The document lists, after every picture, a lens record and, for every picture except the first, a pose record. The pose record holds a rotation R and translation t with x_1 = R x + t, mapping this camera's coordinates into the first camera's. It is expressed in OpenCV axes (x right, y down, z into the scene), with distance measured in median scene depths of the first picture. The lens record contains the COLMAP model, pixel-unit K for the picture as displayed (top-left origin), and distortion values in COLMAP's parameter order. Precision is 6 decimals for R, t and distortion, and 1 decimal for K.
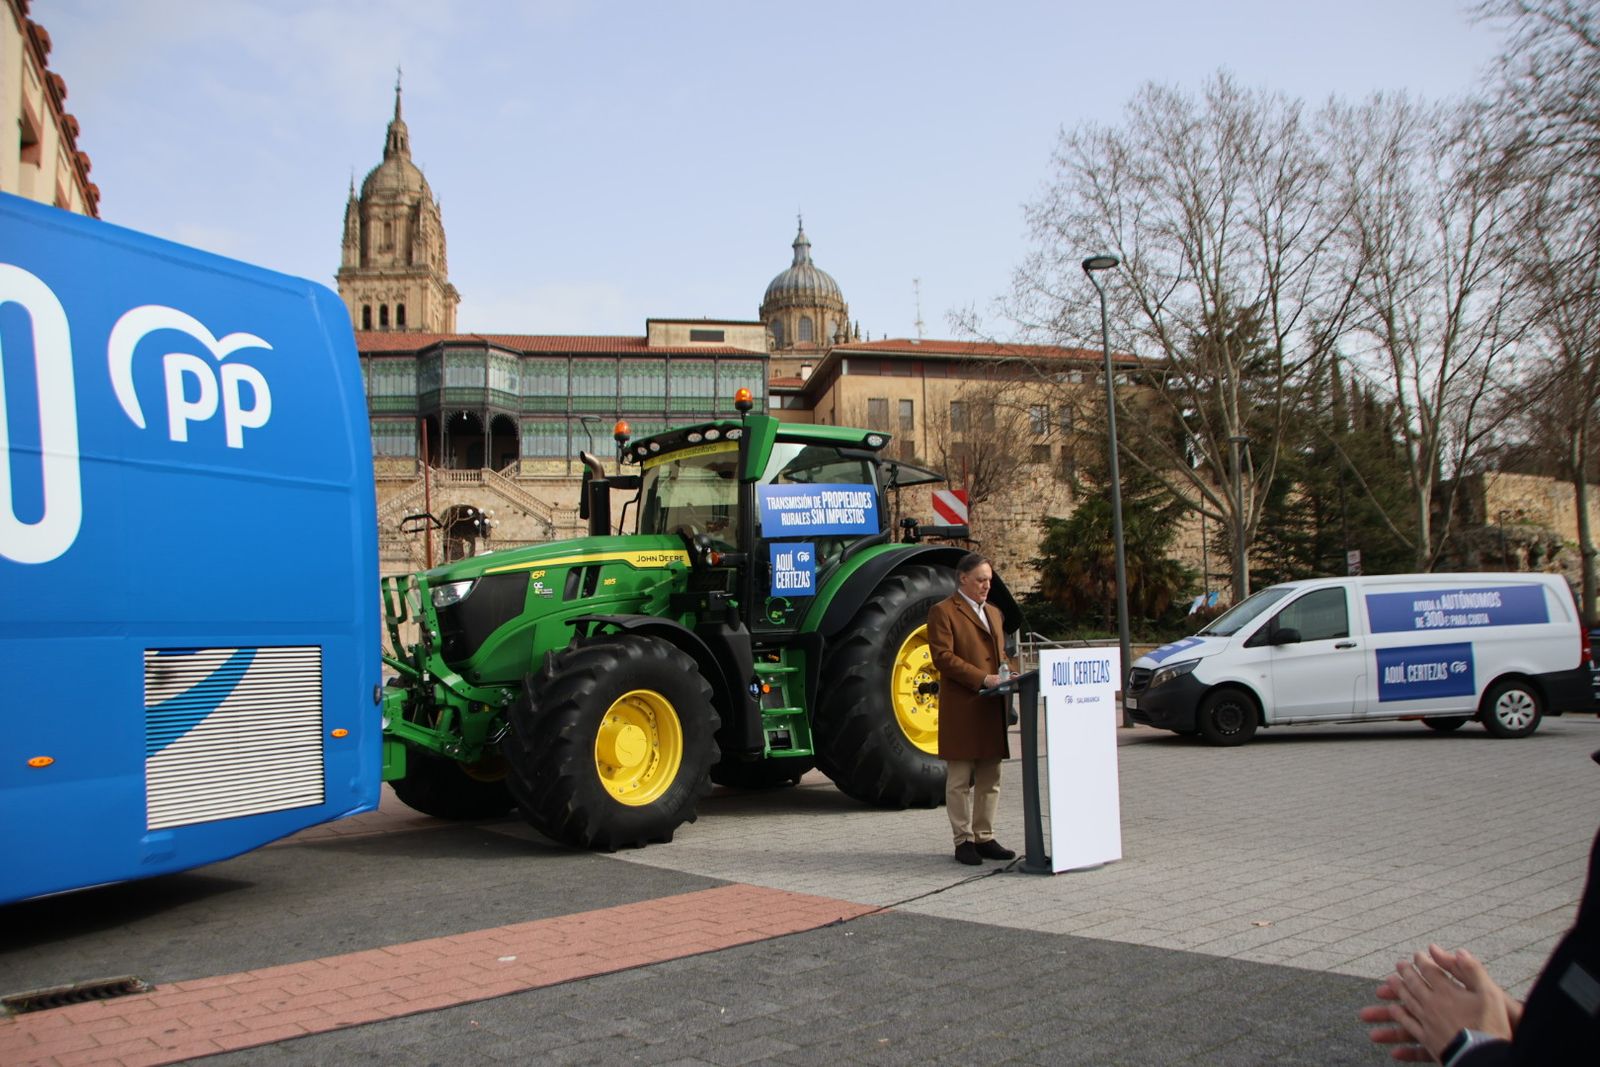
lens RADIAL K [[1431.1, 0, 826.5], [0, 1431.1, 588.6], [0, 0, 1]] dist [-0.128655, 0.144070]
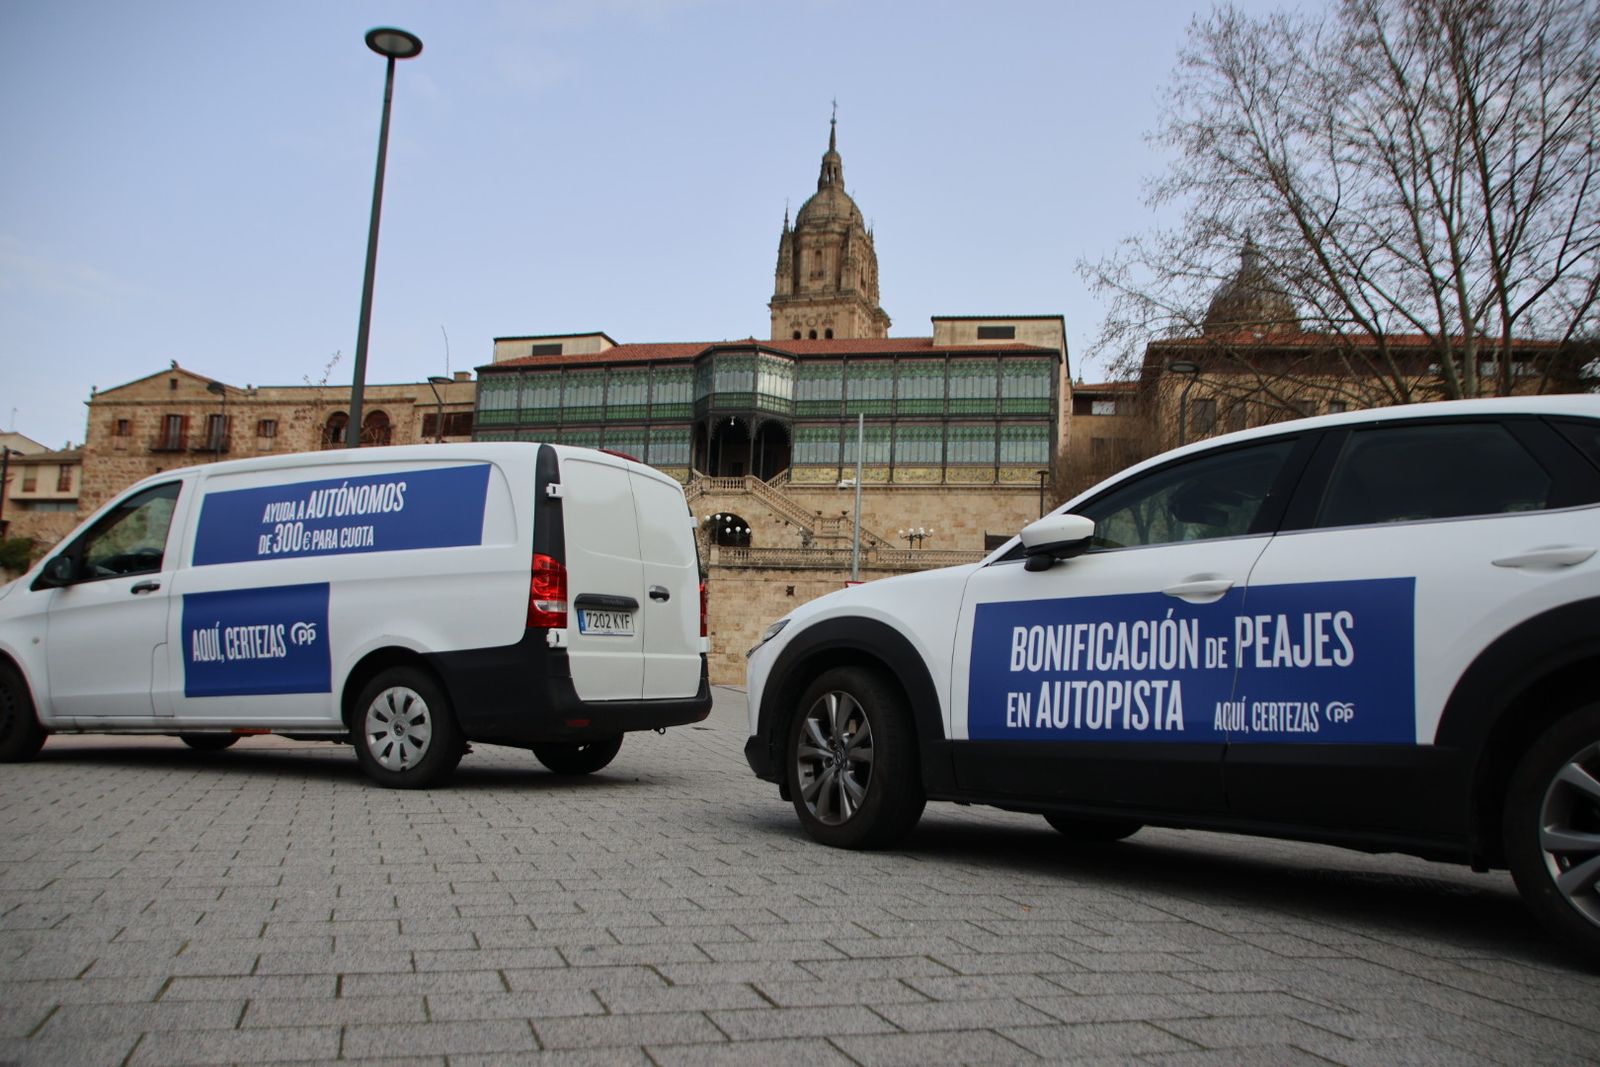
lens RADIAL K [[1431.1, 0, 824.5], [0, 1431.1, 584.0], [0, 0, 1]] dist [-0.128655, 0.144070]
pose [[0.937437, 0.016527, -0.347762, 0.141926], [-0.025373, 0.999460, -0.020897, 0.007870], [0.347229, 0.028413, 0.937350, 0.106133]]
